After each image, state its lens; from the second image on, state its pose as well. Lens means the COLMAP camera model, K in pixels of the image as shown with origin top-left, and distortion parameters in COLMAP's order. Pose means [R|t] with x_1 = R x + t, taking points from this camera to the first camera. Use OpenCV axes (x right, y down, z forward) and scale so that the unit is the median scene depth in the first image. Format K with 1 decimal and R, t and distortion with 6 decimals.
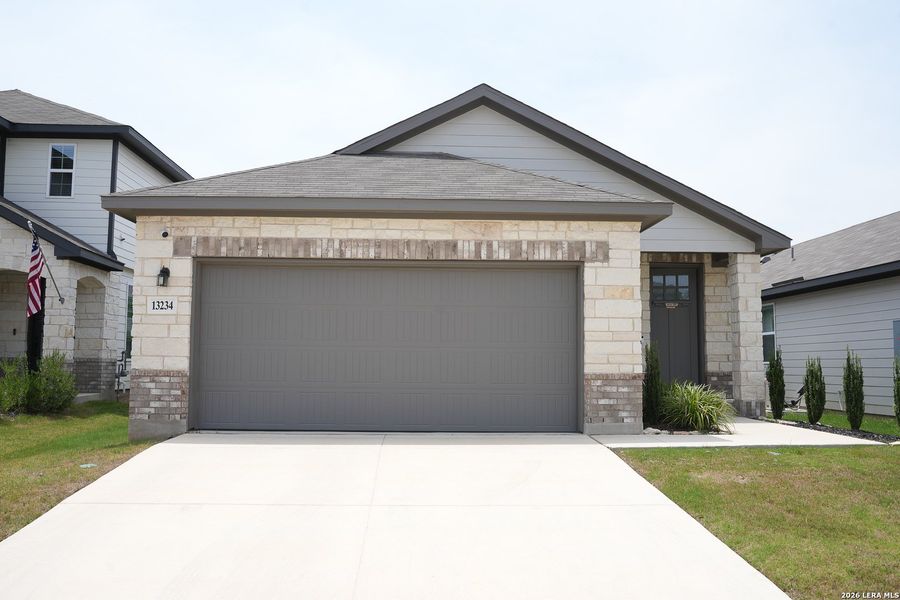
lens RADIAL K [[733.7, 0, 450.0], [0, 733.7, 300.0], [0, 0, 1]] dist [-0.056948, 0.007610]
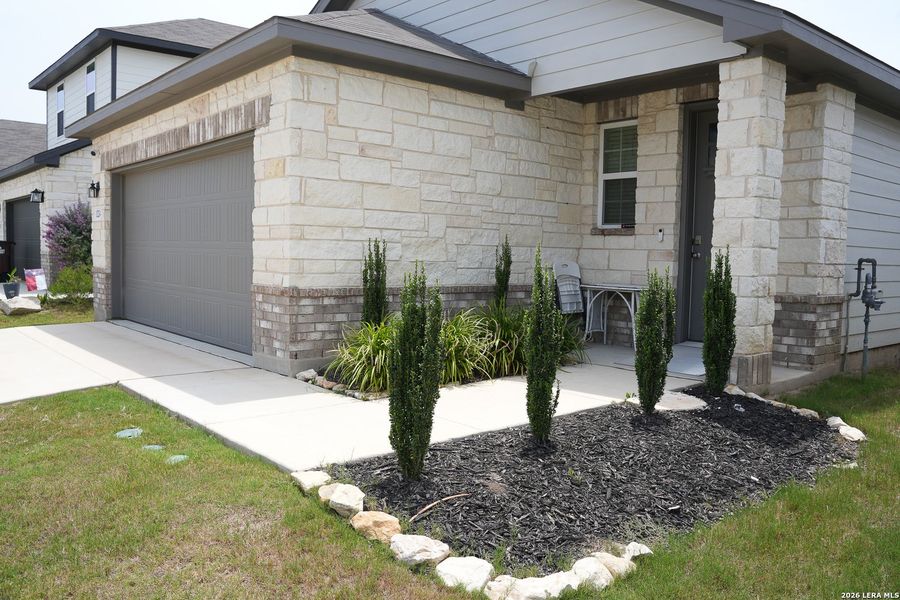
lens RADIAL K [[733.7, 0, 450.0], [0, 733.7, 300.0], [0, 0, 1]] dist [-0.056948, 0.007610]
pose [[0.620425, 0.053952, -0.782408, 0.871269], [0.044309, 0.993626, 0.103653, 0.048497], [0.783013, -0.098976, 0.614080, 0.695472]]
